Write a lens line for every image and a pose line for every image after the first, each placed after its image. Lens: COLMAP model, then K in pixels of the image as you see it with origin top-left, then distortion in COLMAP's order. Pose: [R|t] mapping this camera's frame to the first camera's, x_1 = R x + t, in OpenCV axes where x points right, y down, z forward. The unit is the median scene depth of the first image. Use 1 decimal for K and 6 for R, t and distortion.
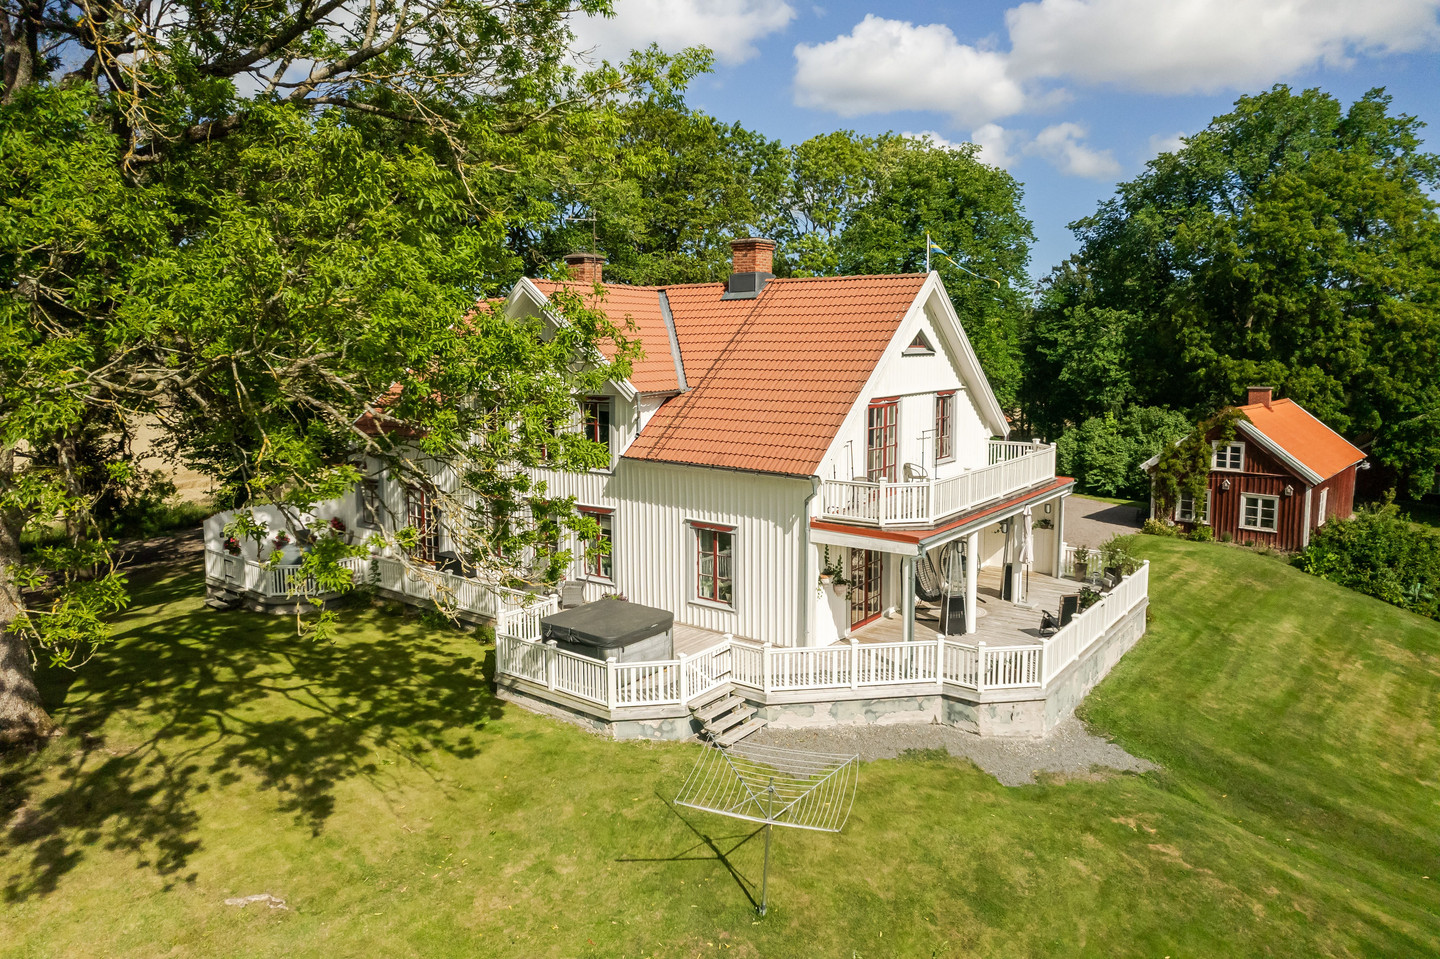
lens RADIAL K [[931.4, 0, 720.0], [0, 931.4, 422.8], [0, 0, 1]] dist [-0.040836, 0.000341]
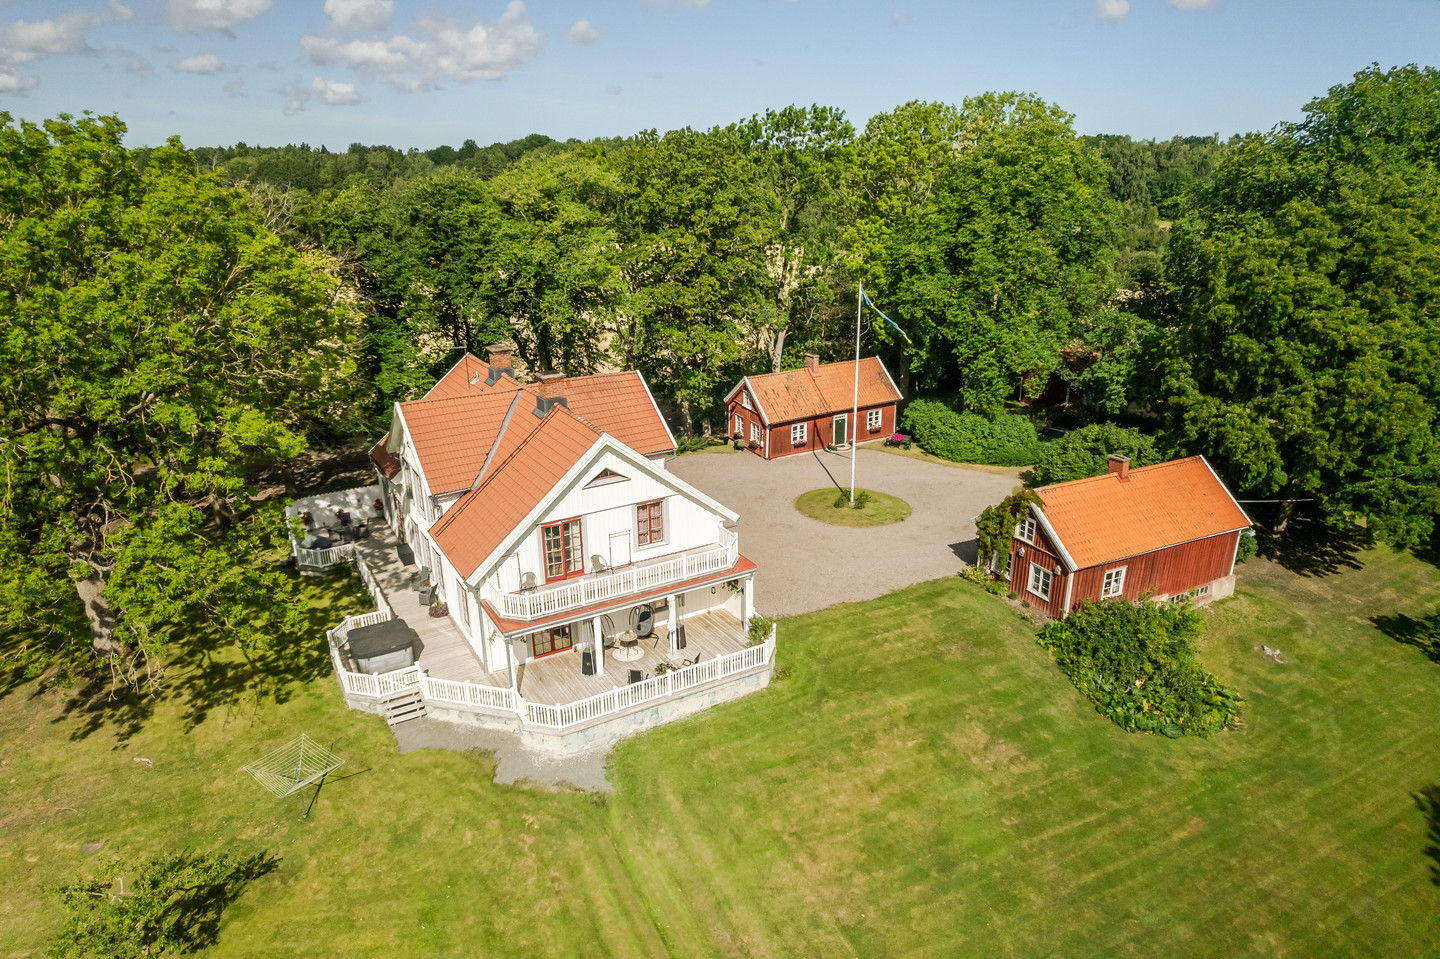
lens RADIAL K [[931.4, 0, 720.0], [0, 931.4, 422.8], [0, 0, 1]] dist [-0.040836, 0.000341]
pose [[0.931105, 0.097976, -0.351346, 1.604358], [-0.030748, 0.980904, 0.192048, -0.827877], [0.363453, -0.168014, 0.916337, -0.489186]]
